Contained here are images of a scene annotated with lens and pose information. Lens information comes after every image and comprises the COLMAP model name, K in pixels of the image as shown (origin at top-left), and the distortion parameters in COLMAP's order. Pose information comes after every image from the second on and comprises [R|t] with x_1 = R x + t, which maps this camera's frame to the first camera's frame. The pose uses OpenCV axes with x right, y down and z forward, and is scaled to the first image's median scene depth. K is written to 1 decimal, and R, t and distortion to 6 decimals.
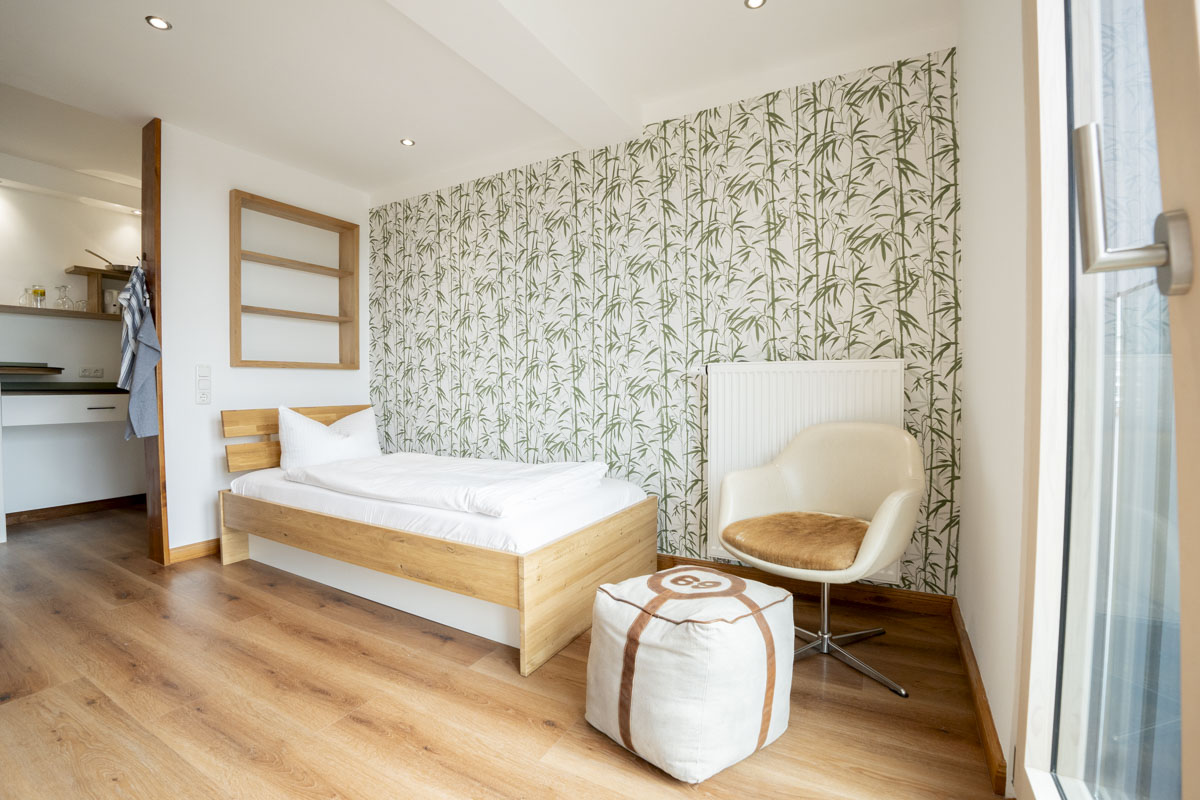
lens RADIAL K [[519.5, 0, 600.0], [0, 519.5, 400.0], [0, 0, 1]] dist [-0.000486, -0.000010]
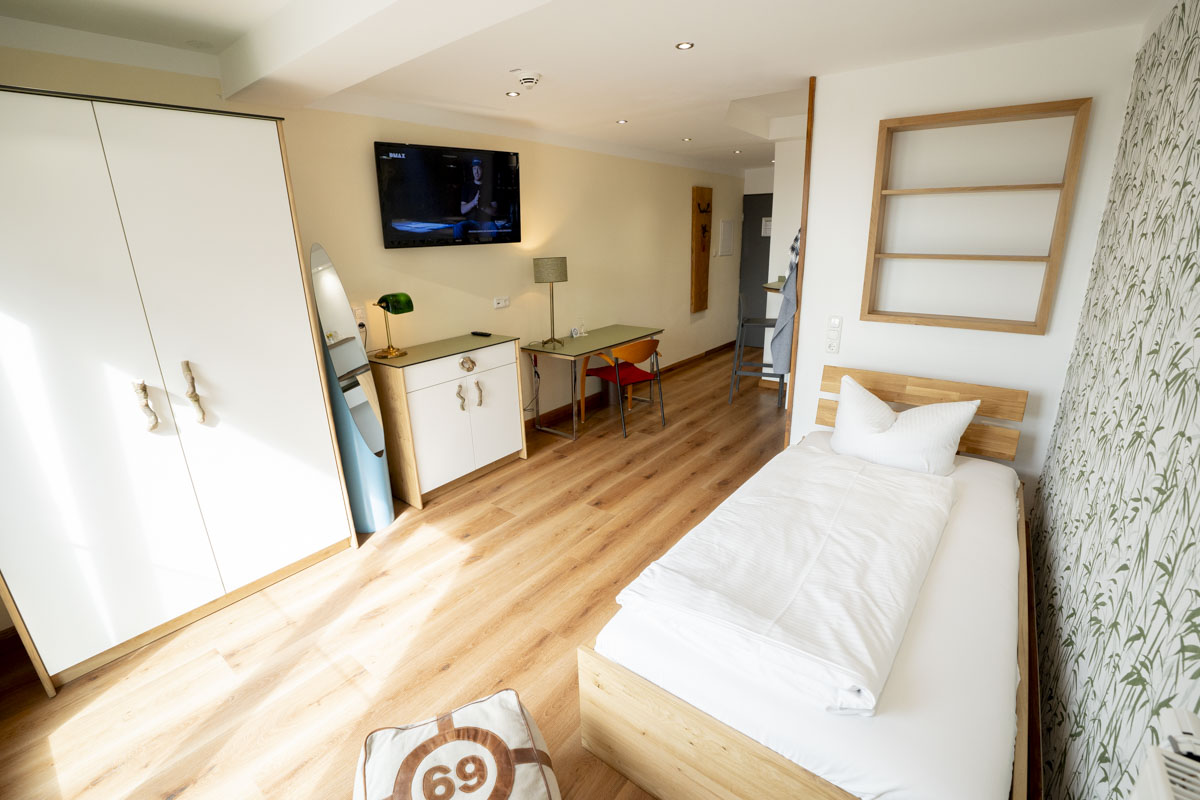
lens RADIAL K [[550.2, 0, 600.0], [0, 550.2, 400.0], [0, 0, 1]] dist [-0.001408, -0.000167]
pose [[-0.109749, 0.302906, -0.946680, 0.369569], [-0.025532, 0.951260, 0.307331, -0.231555], [0.993631, 0.057900, -0.096666, 0.647307]]
